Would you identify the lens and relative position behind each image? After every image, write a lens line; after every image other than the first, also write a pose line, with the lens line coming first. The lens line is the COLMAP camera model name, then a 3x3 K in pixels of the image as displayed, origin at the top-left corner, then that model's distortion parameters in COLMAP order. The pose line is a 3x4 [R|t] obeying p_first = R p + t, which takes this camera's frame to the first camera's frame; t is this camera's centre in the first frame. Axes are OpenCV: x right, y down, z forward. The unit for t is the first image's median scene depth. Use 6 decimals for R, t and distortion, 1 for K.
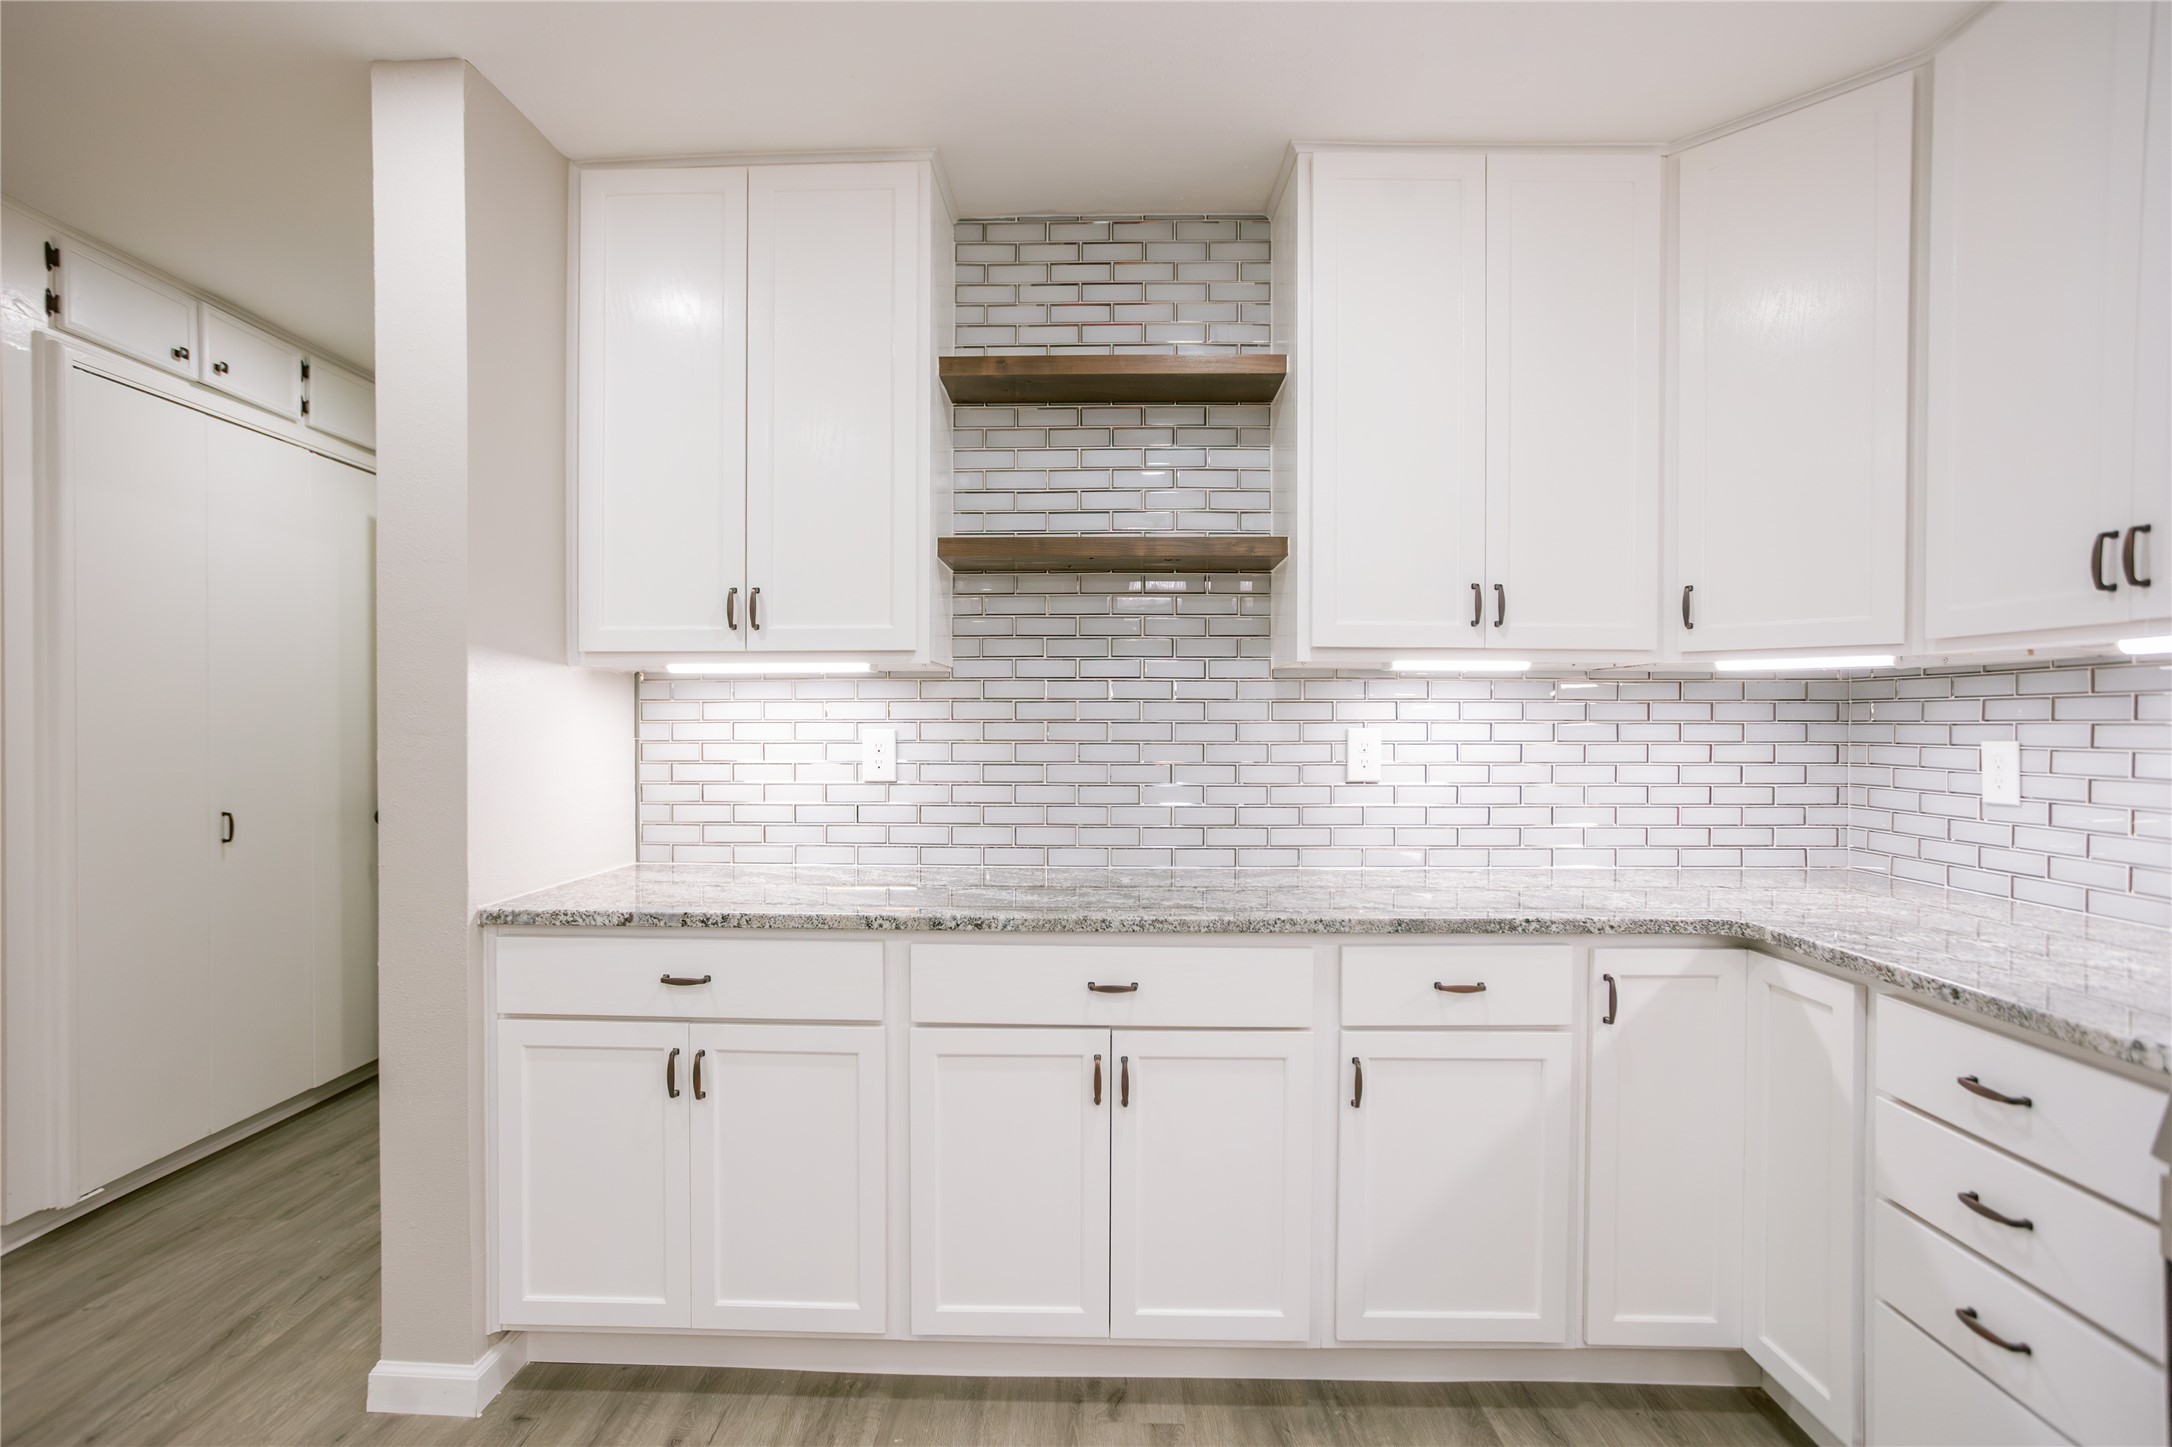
lens RADIAL K [[1042.8, 0, 1060.7], [0, 1042.8, 724.7], [0, 0, 1]] dist [-0.051300, 0.027354]
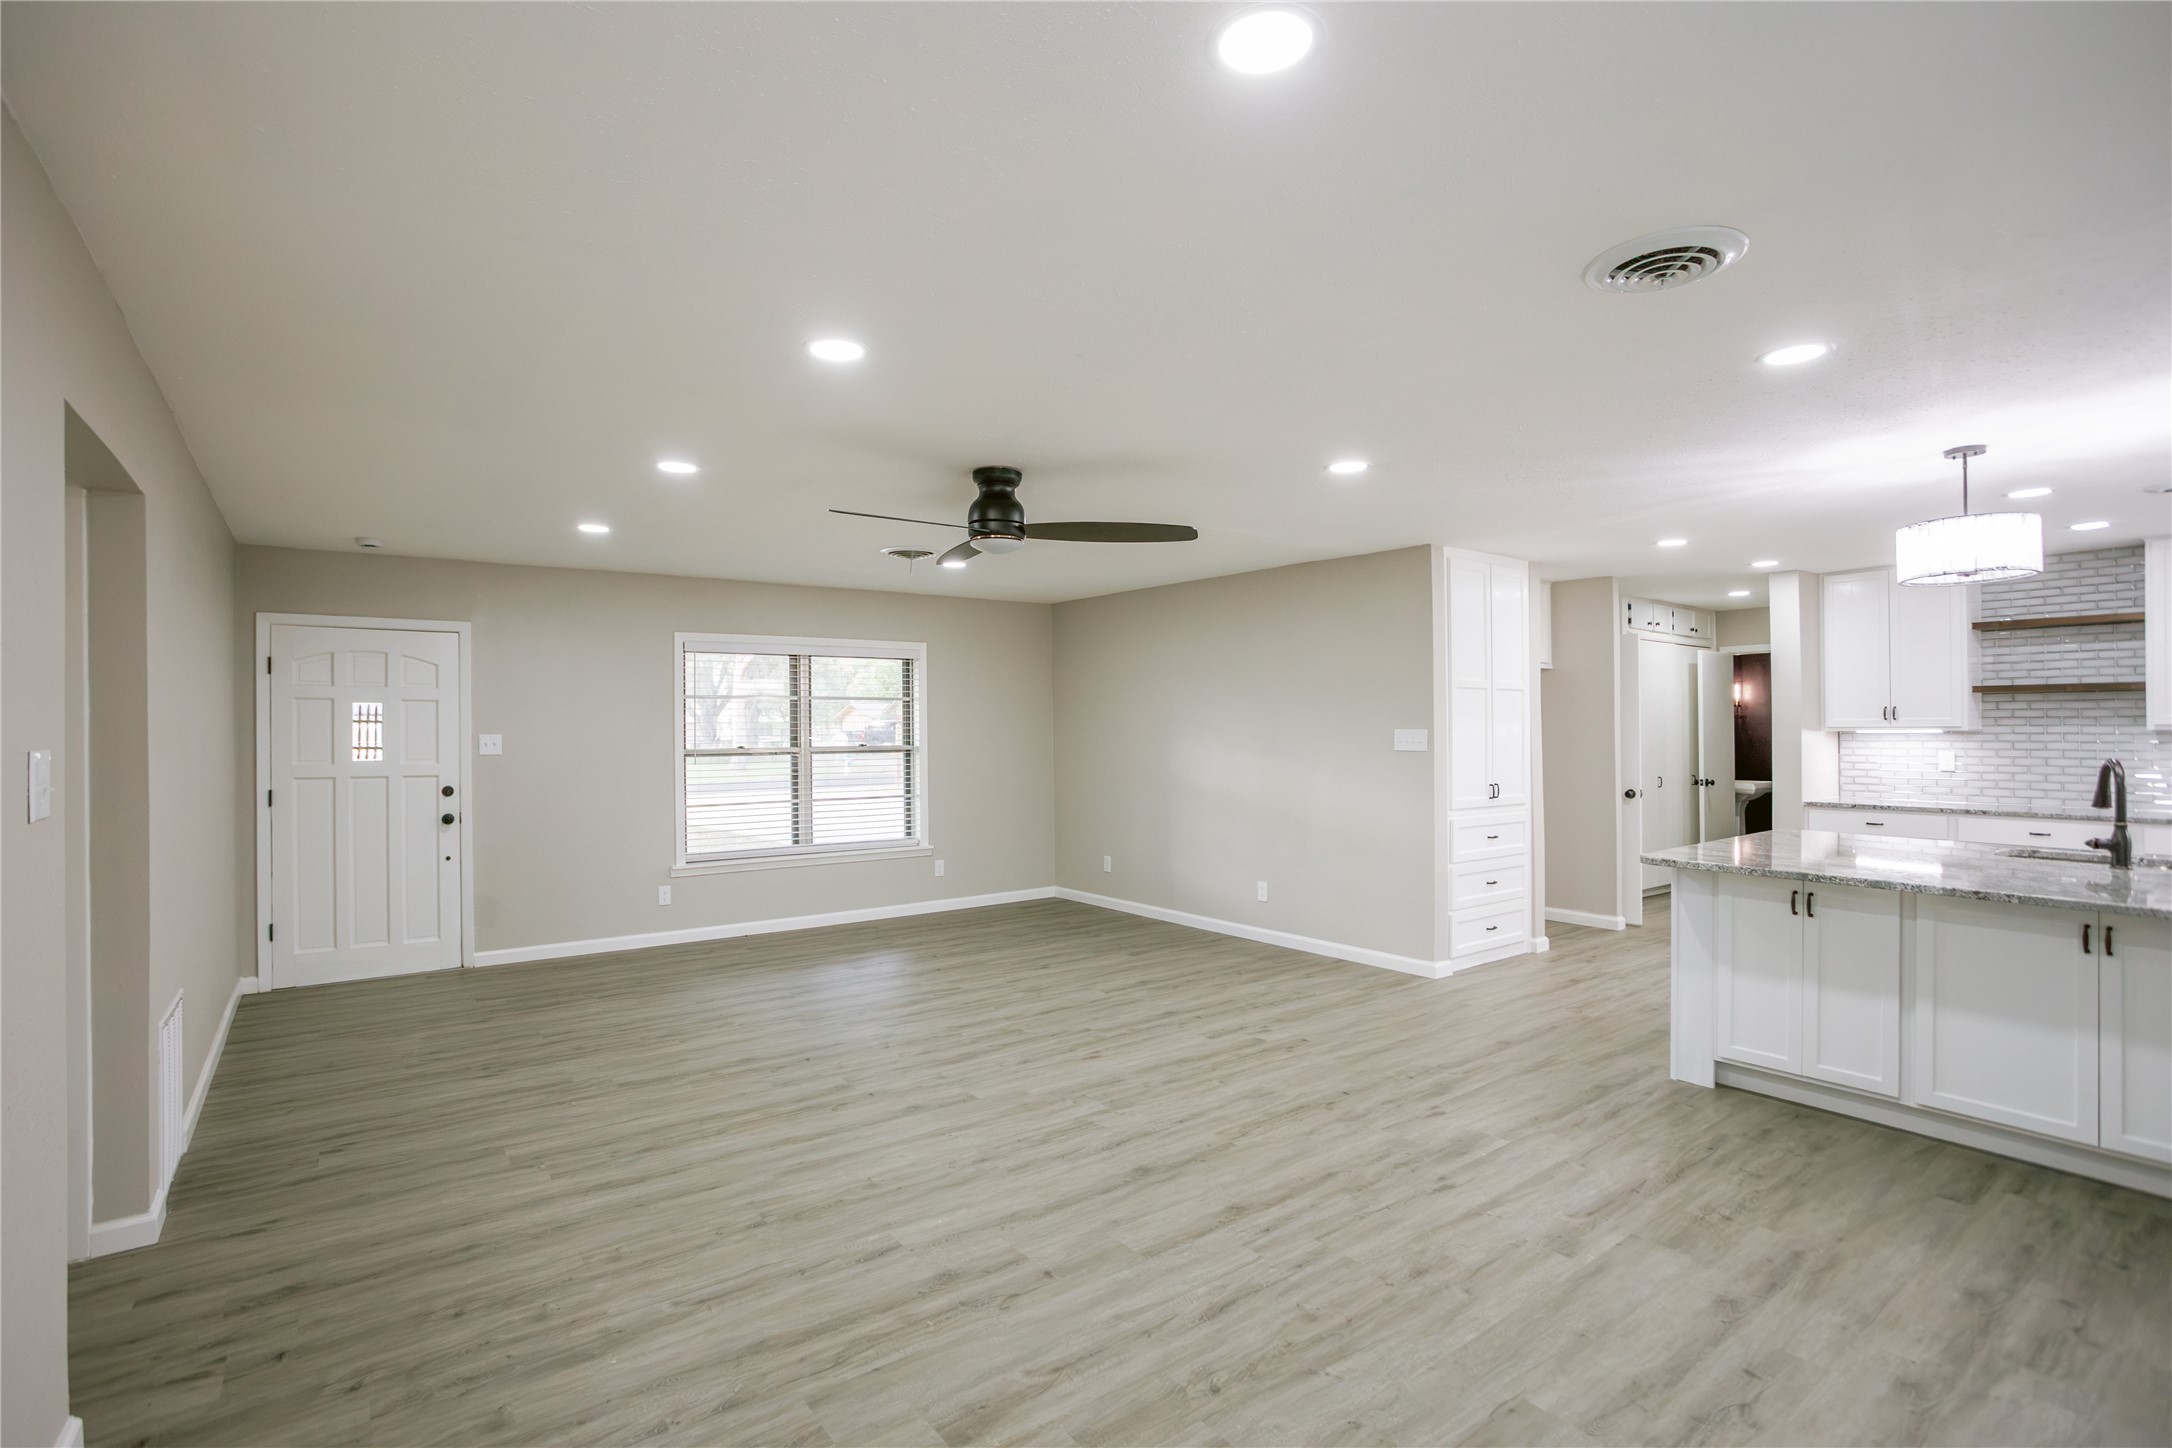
lens RADIAL K [[1042.8, 0, 1060.7], [0, 1042.8, 725.2], [0, 0, 1]] dist [-0.051300, 0.027354]
pose [[0.623459, -0.006505, -0.781829, 0.521705], [0.003972, 0.999979, -0.005153, -0.068453], [0.781846, 0.000107, 0.623471, -2.779712]]
